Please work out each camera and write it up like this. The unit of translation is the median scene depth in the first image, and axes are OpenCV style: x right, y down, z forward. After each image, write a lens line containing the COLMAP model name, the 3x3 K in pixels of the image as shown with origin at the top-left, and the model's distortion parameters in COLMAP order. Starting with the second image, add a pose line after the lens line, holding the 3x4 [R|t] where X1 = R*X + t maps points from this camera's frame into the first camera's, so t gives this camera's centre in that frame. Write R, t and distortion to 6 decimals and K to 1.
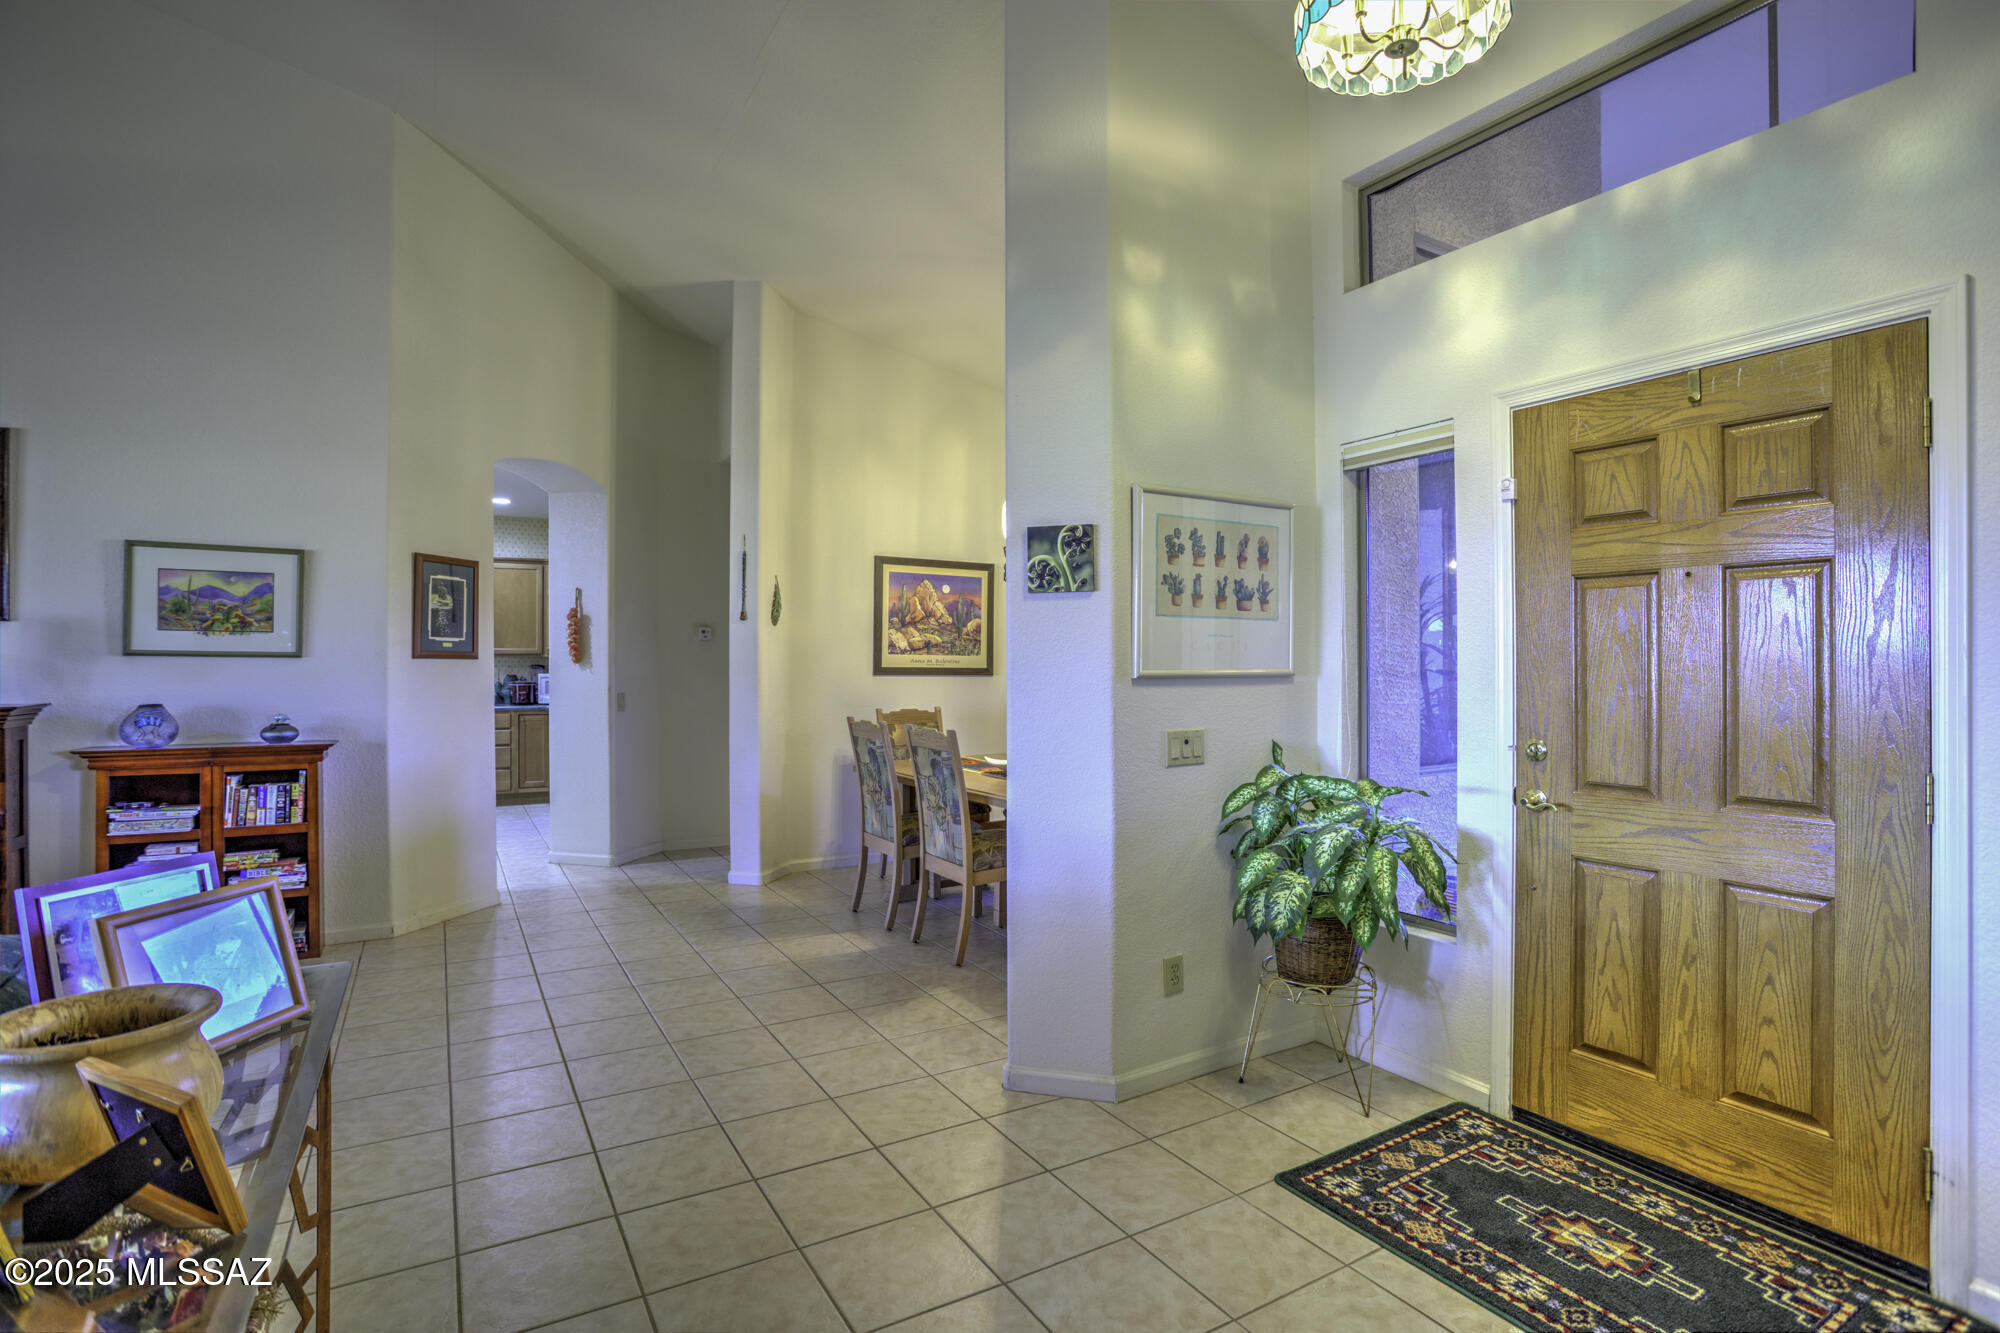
lens RADIAL K [[970.7, 0, 992.6], [0, 970.7, 658.2], [0, 0, 1]] dist [-0.063355, 0.023629]
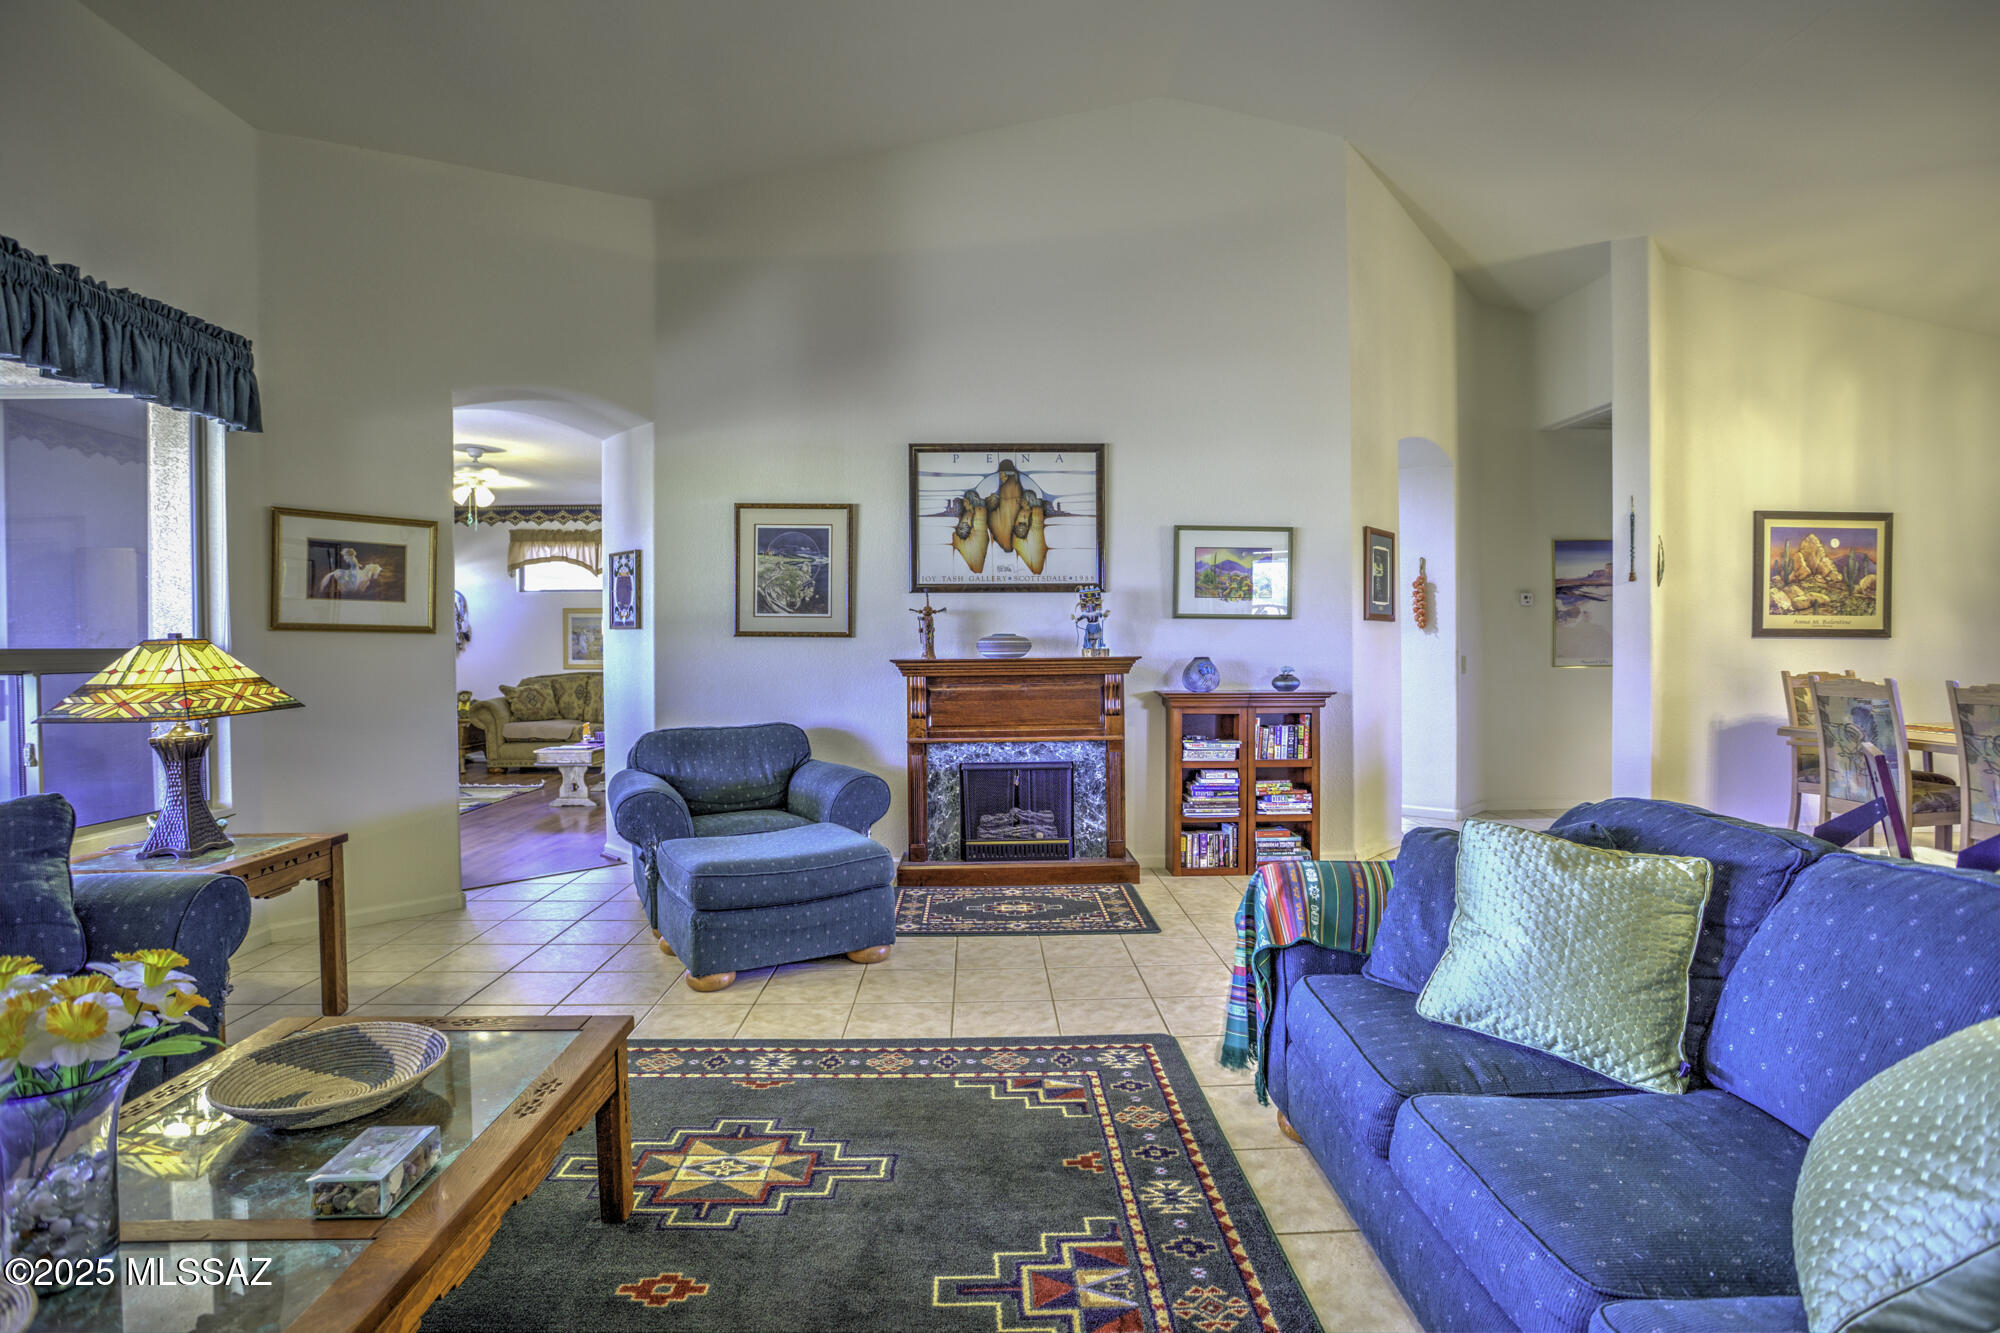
lens RADIAL K [[970.7, 0, 992.6], [0, 970.7, 658.2], [0, 0, 1]] dist [-0.063355, 0.023629]
pose [[0.878108, -0.000084, -0.478462, -0.359273], [0.007580, 0.999877, 0.013736, 0.021176], [0.478402, -0.015688, 0.878001, -0.171773]]
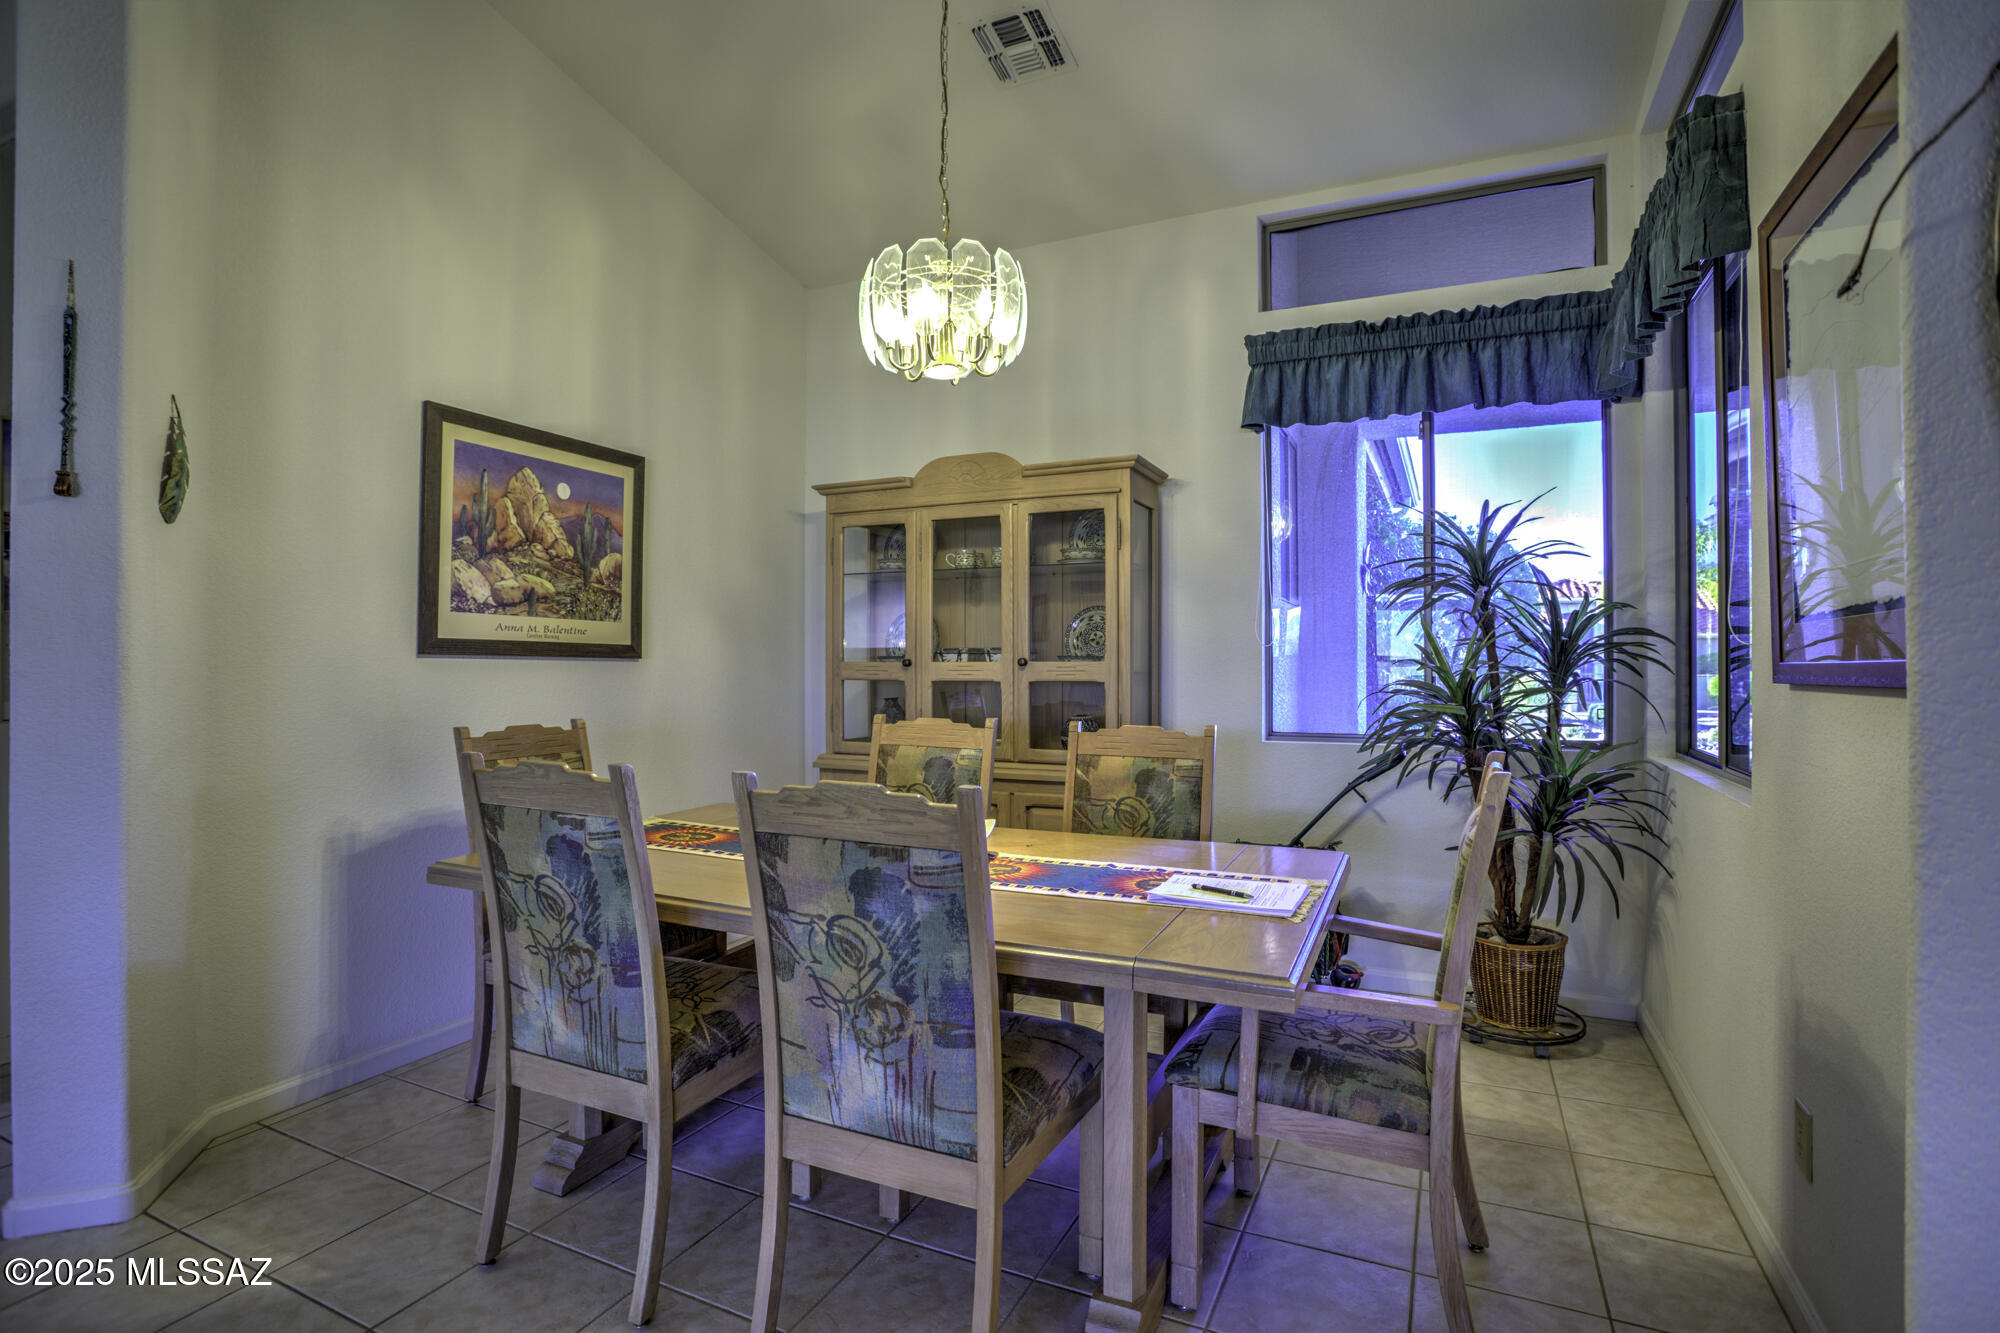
lens RADIAL K [[953.8, 0, 972.2], [0, 953.8, 659.6], [0, 0, 1]] dist [-0.075755, 0.035850]
pose [[0.831711, 0.000698, 0.555208, -0.161290], [-0.000289, 1.000000, -0.000824, 0.021333], [-0.555209, 0.000525, 0.831711, 0.512930]]
